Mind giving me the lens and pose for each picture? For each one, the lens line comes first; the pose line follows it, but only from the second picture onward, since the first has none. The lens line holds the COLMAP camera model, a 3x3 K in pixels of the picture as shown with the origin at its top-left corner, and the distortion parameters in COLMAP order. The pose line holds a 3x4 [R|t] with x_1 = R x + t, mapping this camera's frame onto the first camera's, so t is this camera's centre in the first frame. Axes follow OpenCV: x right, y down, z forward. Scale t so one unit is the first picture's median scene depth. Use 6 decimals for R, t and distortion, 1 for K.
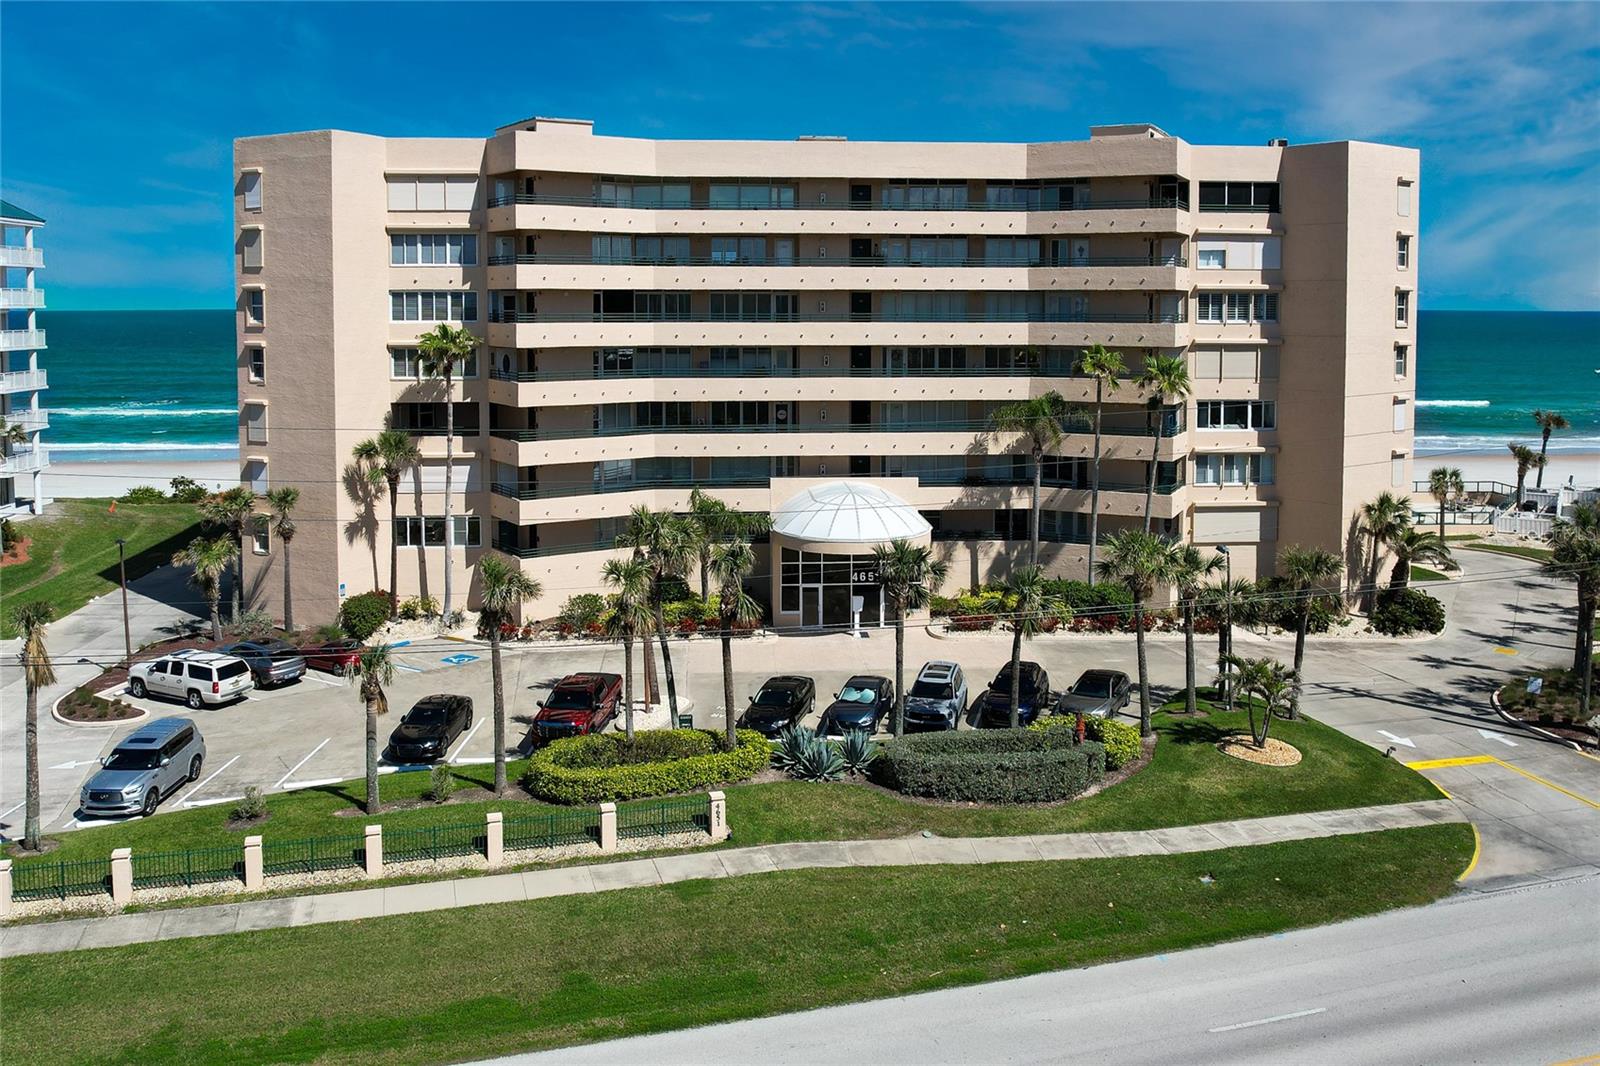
lens RADIAL K [[1331.3, 0, 792.9], [0, 1331.3, 398.7], [0, 0, 1]] dist [-0.030426, 0.003633]
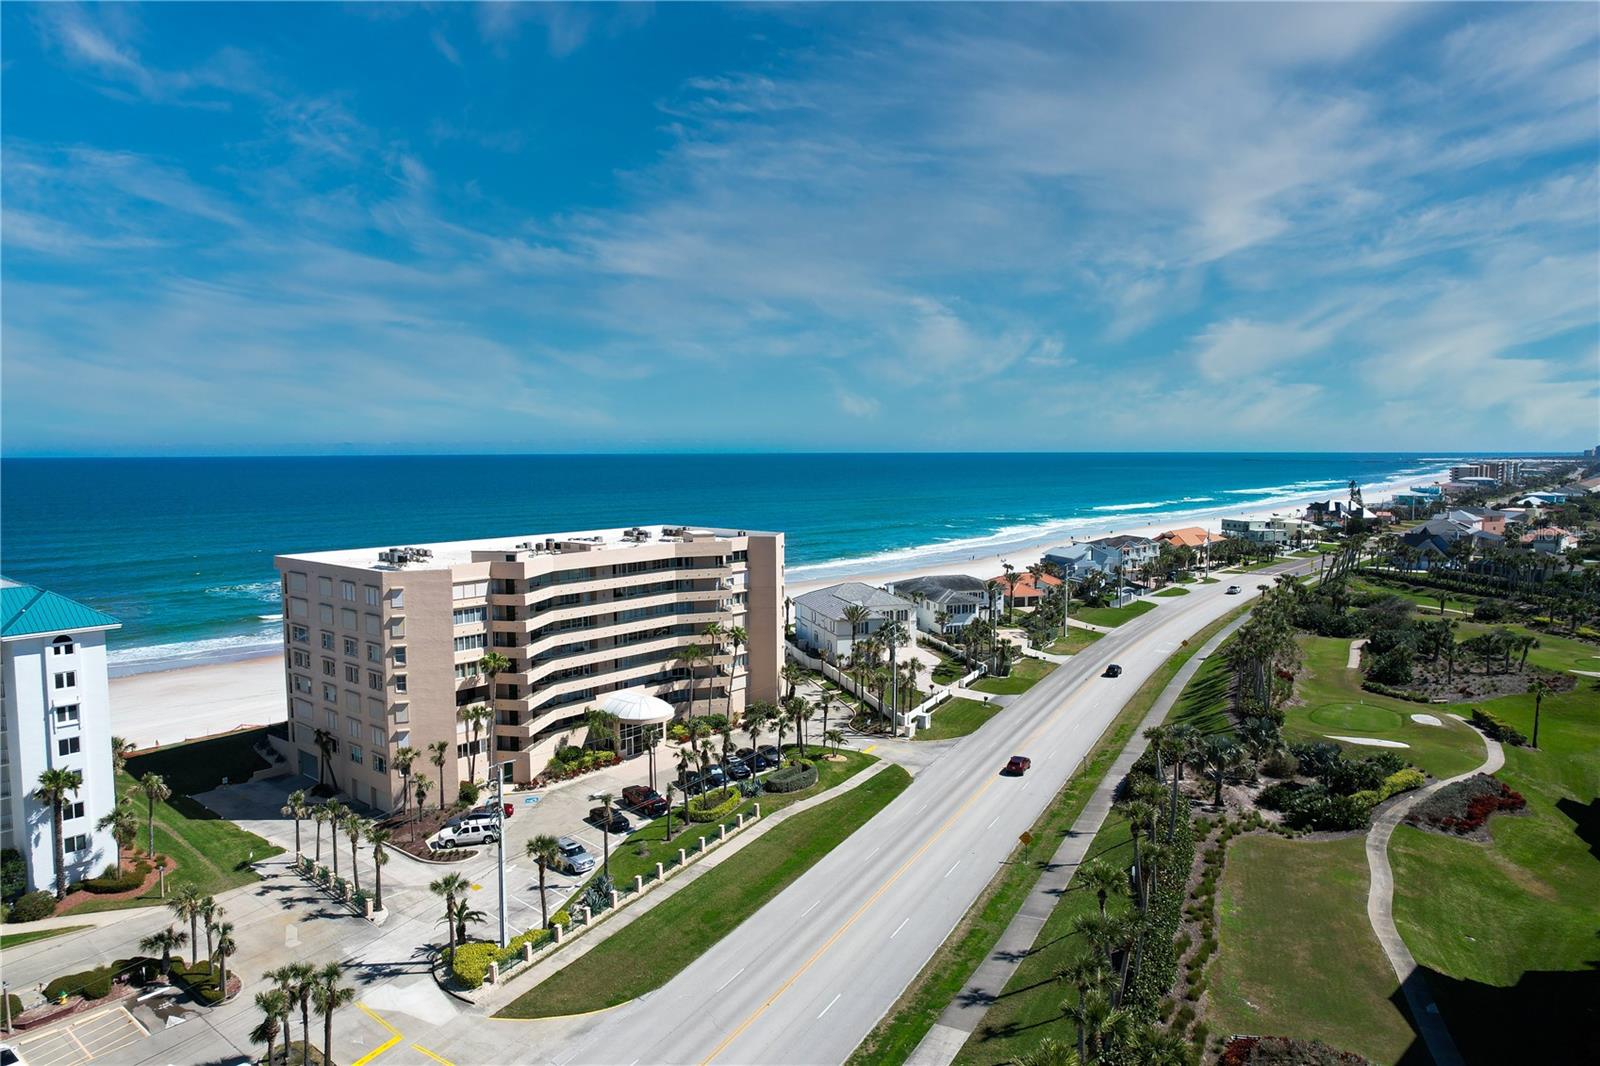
lens RADIAL K [[1026.0, 0, 800.0], [0, 1026.0, 533.0], [0, 0, 1]] dist [-0.077773, 0.076436]
pose [[0.686689, -0.058194, 0.724618, -1.074885], [0.052261, 0.998163, 0.030637, -0.265655], [-0.725070, 0.016831, 0.688469, -0.491166]]
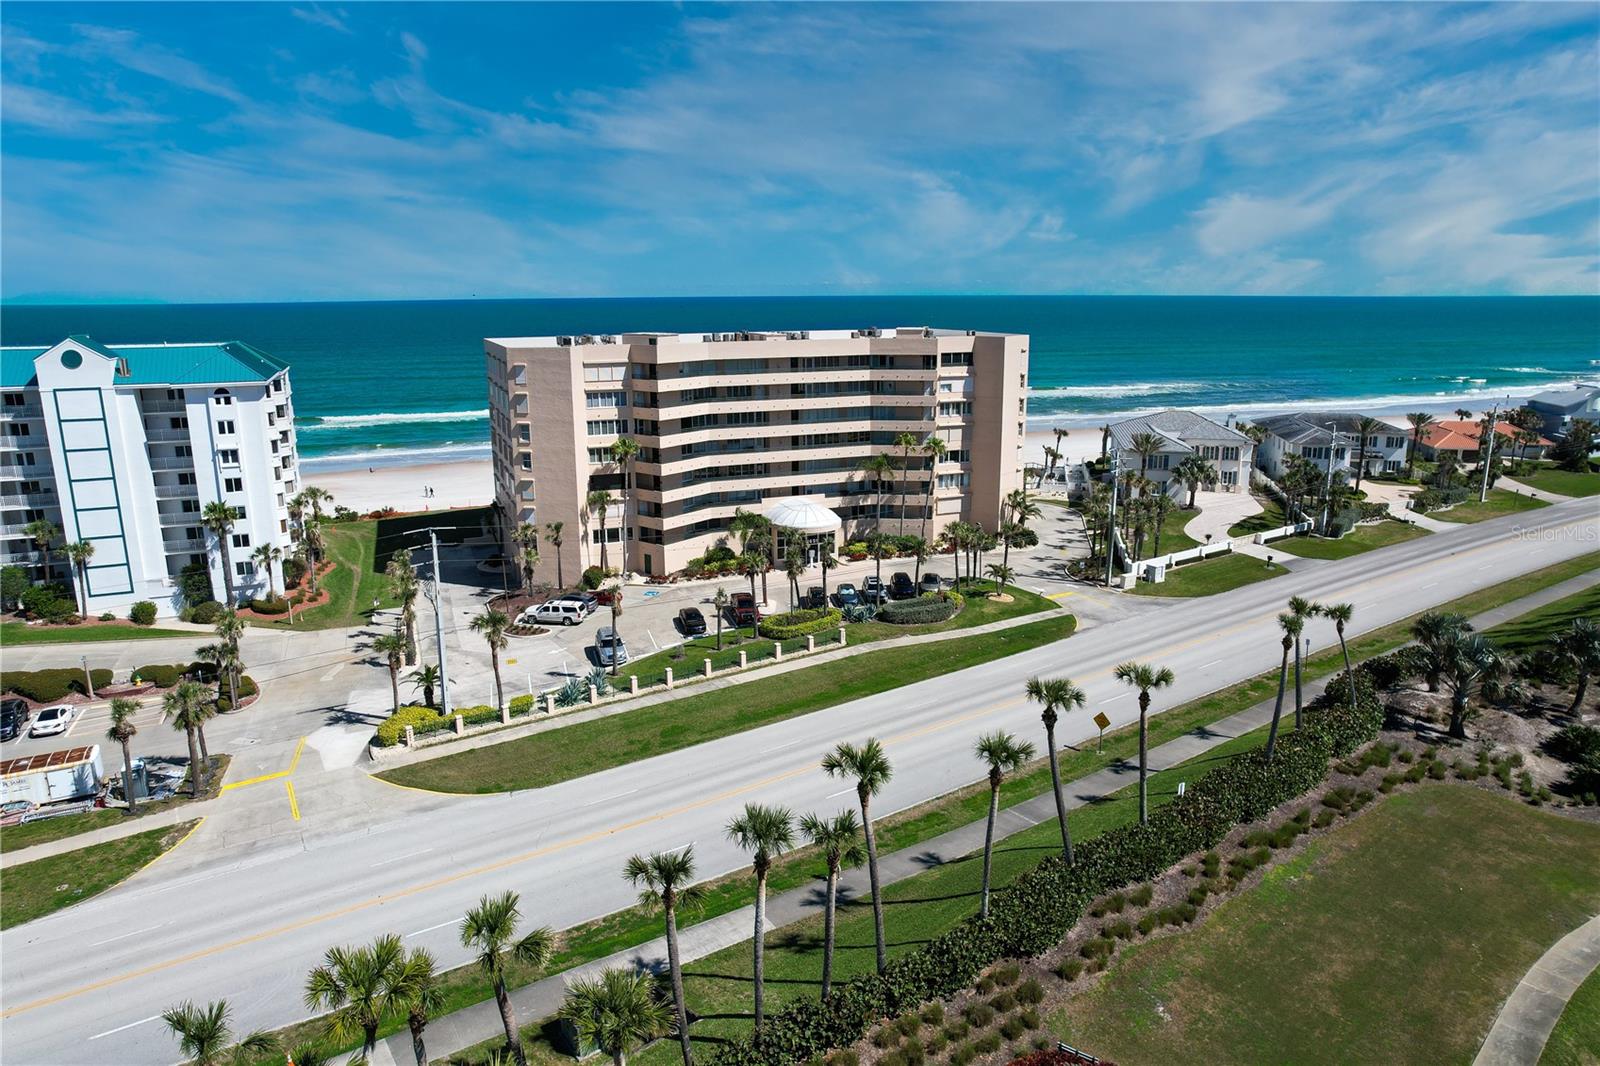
lens RADIAL K [[1026.7, 0, 800.0], [0, 1026.7, 533.0], [0, 0, 1]] dist [-0.003905, -0.035543]
pose [[0.948437, -0.075143, 0.307931, -0.492218], [0.024827, 0.986119, 0.164171, -0.162896], [-0.315993, -0.148061, 0.937137, -0.608483]]
